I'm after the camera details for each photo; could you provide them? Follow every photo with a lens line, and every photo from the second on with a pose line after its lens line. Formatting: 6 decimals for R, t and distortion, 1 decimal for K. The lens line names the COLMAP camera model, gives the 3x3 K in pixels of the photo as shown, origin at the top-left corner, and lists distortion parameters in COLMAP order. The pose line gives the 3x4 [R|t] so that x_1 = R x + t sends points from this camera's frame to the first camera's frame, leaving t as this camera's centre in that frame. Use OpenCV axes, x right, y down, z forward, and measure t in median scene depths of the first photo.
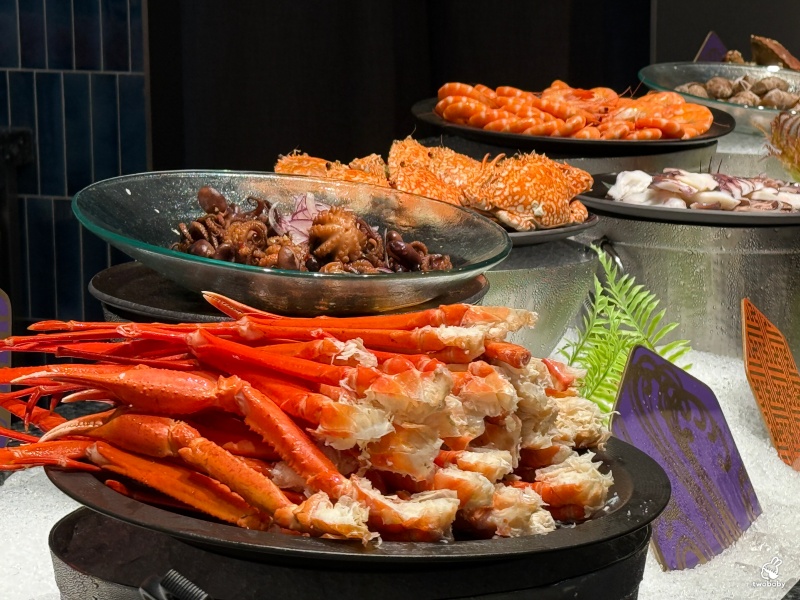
lens RADIAL K [[2319.9, 0, 399.8], [0, 2319.9, 299.8], [0, 0, 1]] dist [0.062157, 0.000000]
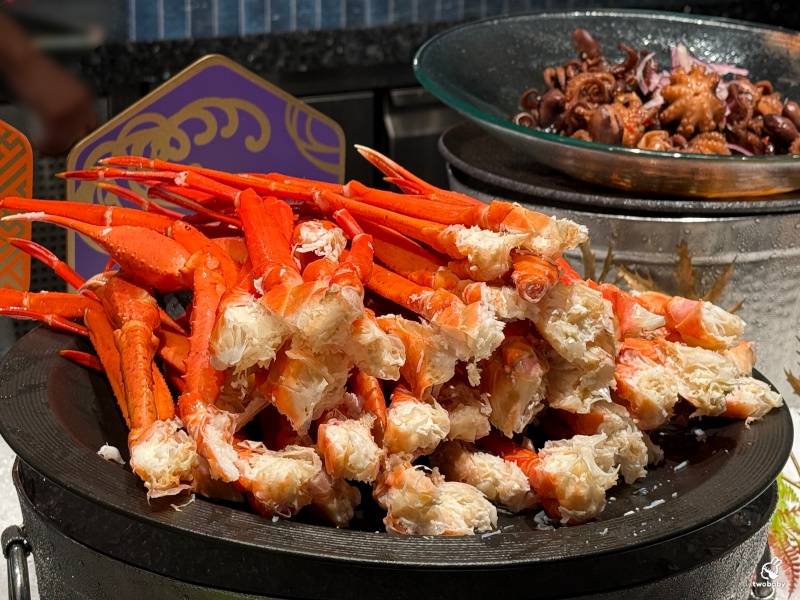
lens RADIAL K [[1845.2, 0, 400.2], [0, 1845.2, 300.5], [0, 0, 1]] dist [0.083777, 0.000000]
pose [[0.829560, 0.166020, -0.533167, 0.328449], [-0.111732, 0.984823, 0.132814, -0.043339], [0.547125, -0.050605, 0.835520, 0.496308]]
